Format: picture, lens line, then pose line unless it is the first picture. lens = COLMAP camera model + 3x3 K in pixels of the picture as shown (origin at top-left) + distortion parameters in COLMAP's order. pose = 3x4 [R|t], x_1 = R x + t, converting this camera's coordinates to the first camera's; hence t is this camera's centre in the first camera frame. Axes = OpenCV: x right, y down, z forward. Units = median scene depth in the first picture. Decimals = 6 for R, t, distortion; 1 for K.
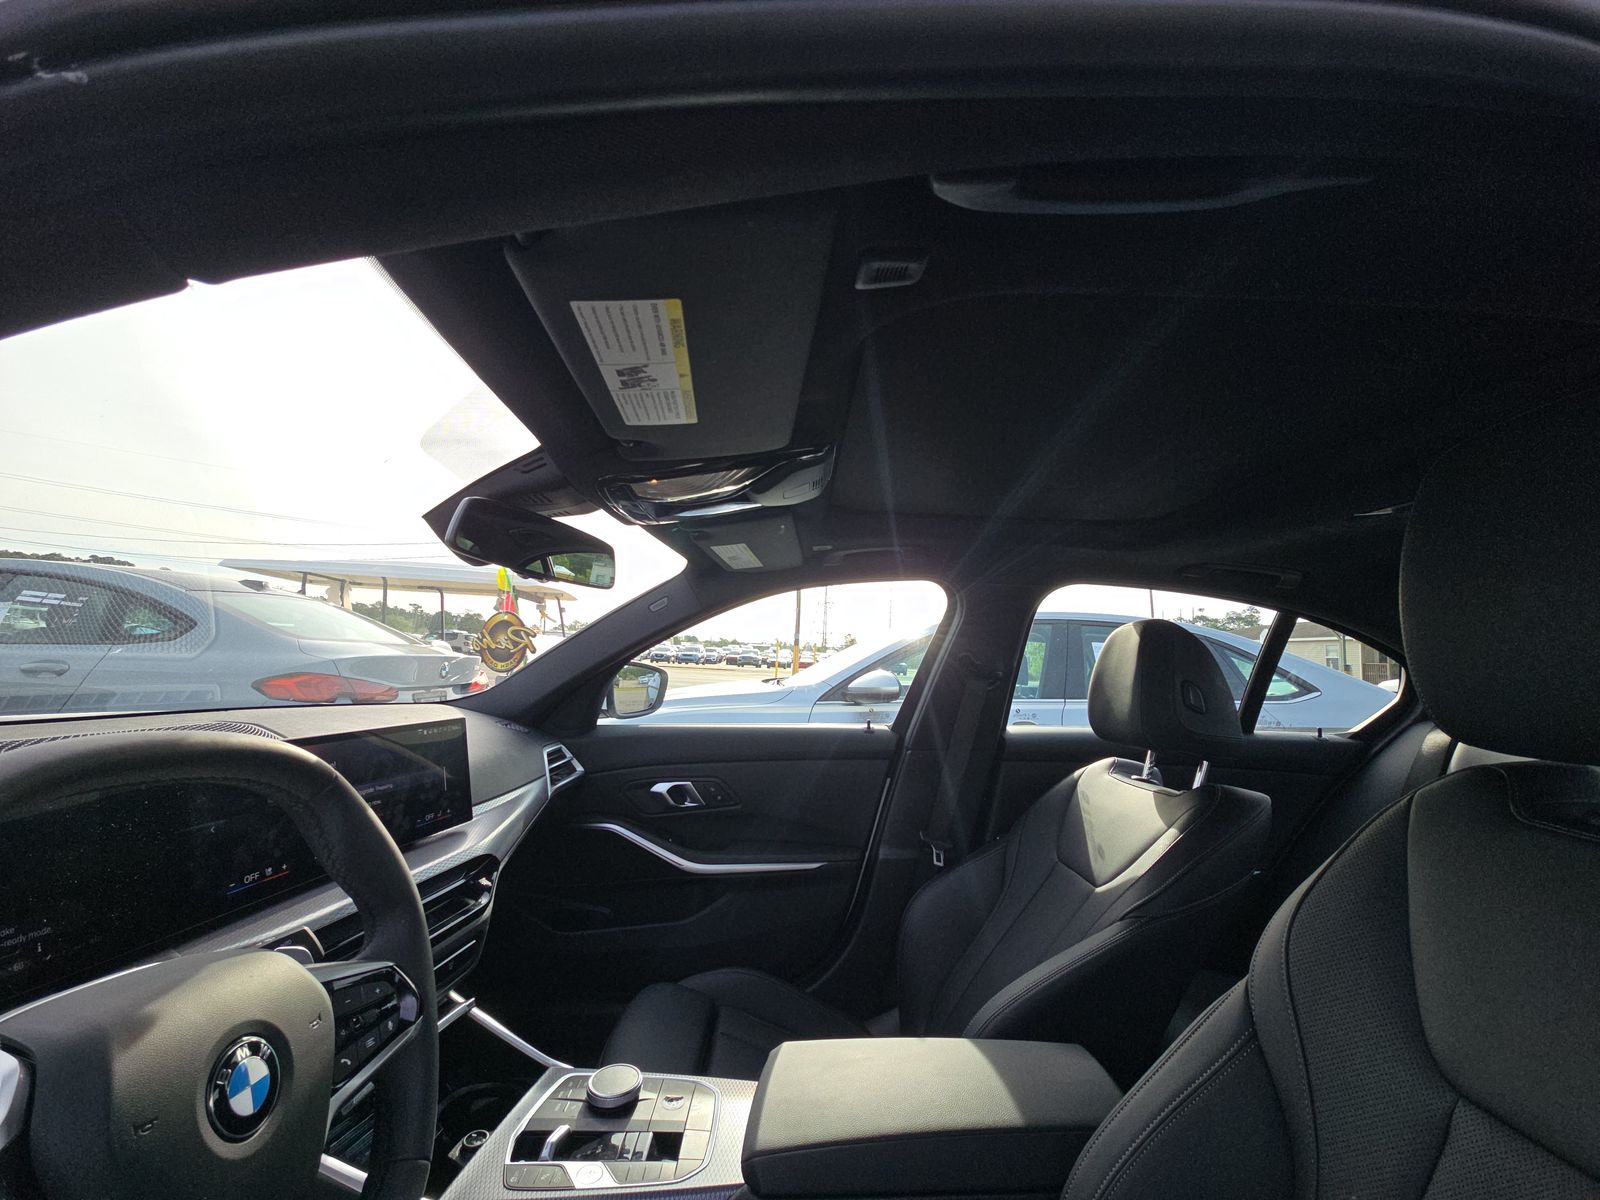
lens RADIAL K [[653.5, 0, 800.0], [0, 653.5, 600.0], [0, 0, 1]] dist [0.001809, -0.000121]
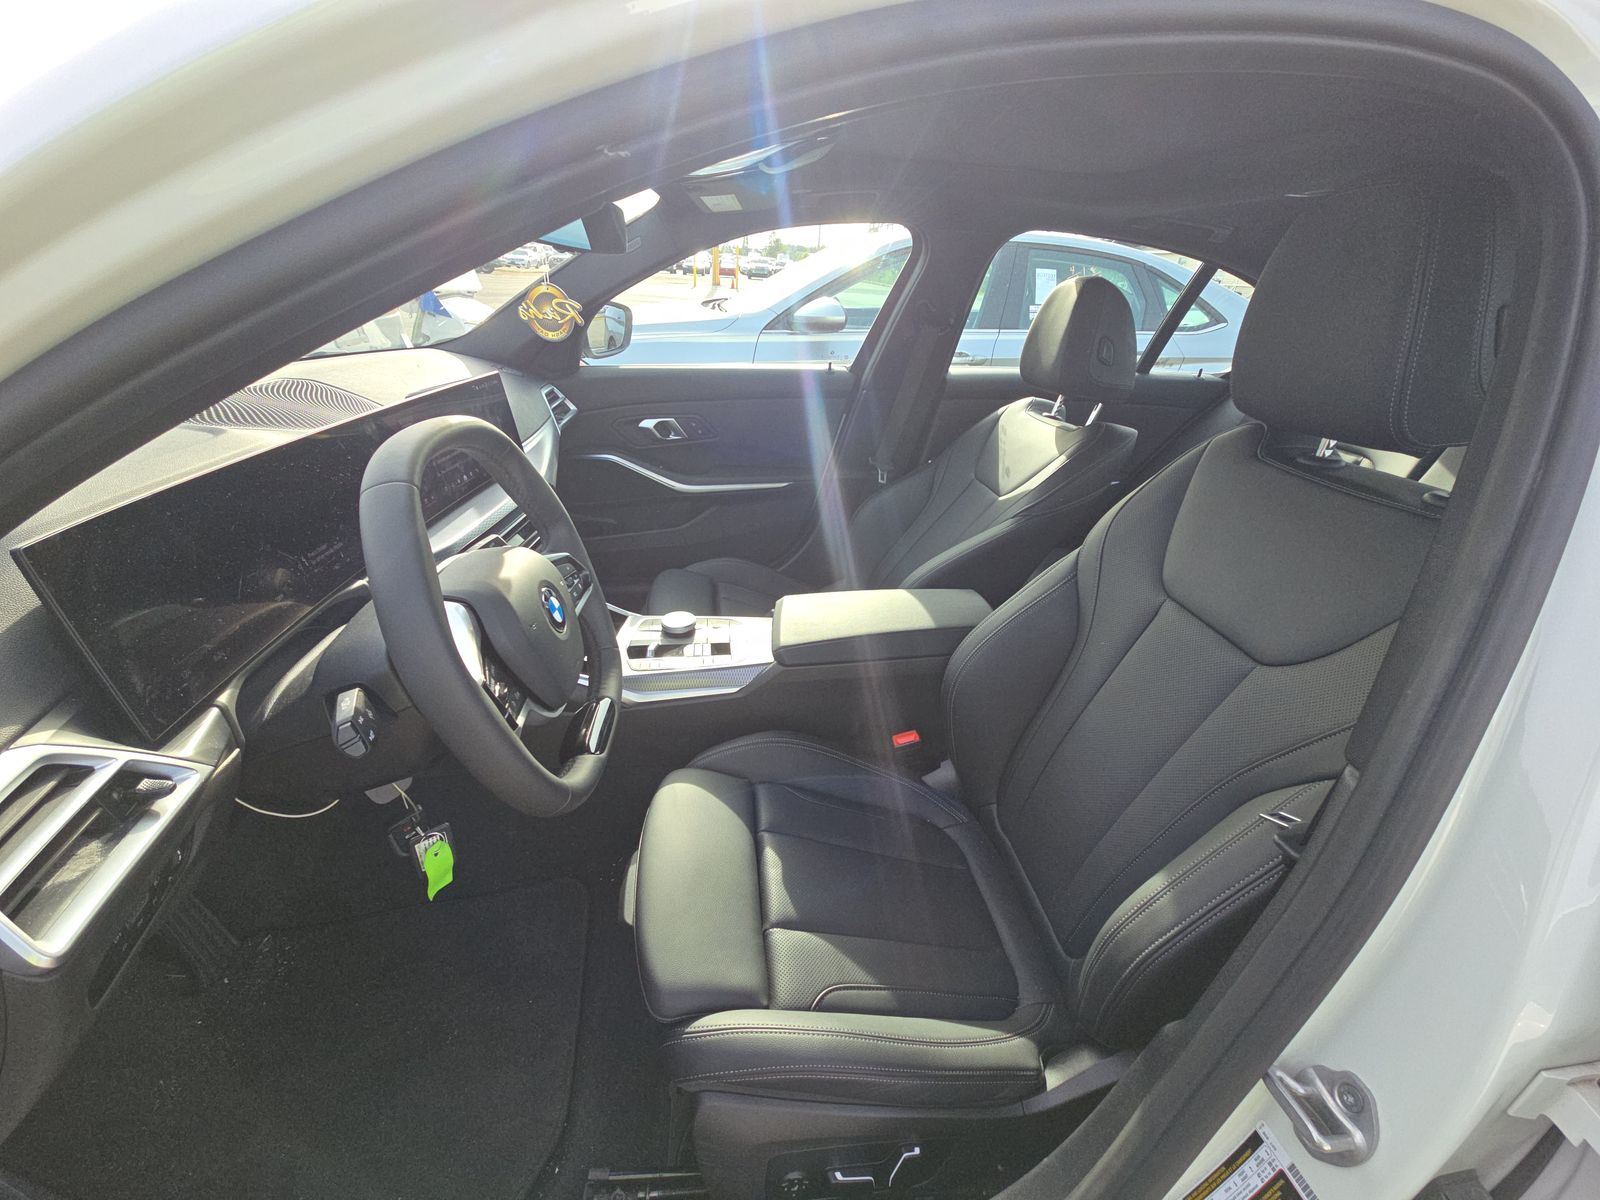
lens RADIAL K [[620.3, 0, 800.0], [0, 620.3, 600.0], [0, 0, 1]] dist [0.001898, -0.005945]
pose [[0.995135, -0.036651, 0.091445, -0.074530], [-0.019086, 0.838912, 0.543932, -0.065551], [-0.096650, -0.543031, 0.834132, -0.134110]]
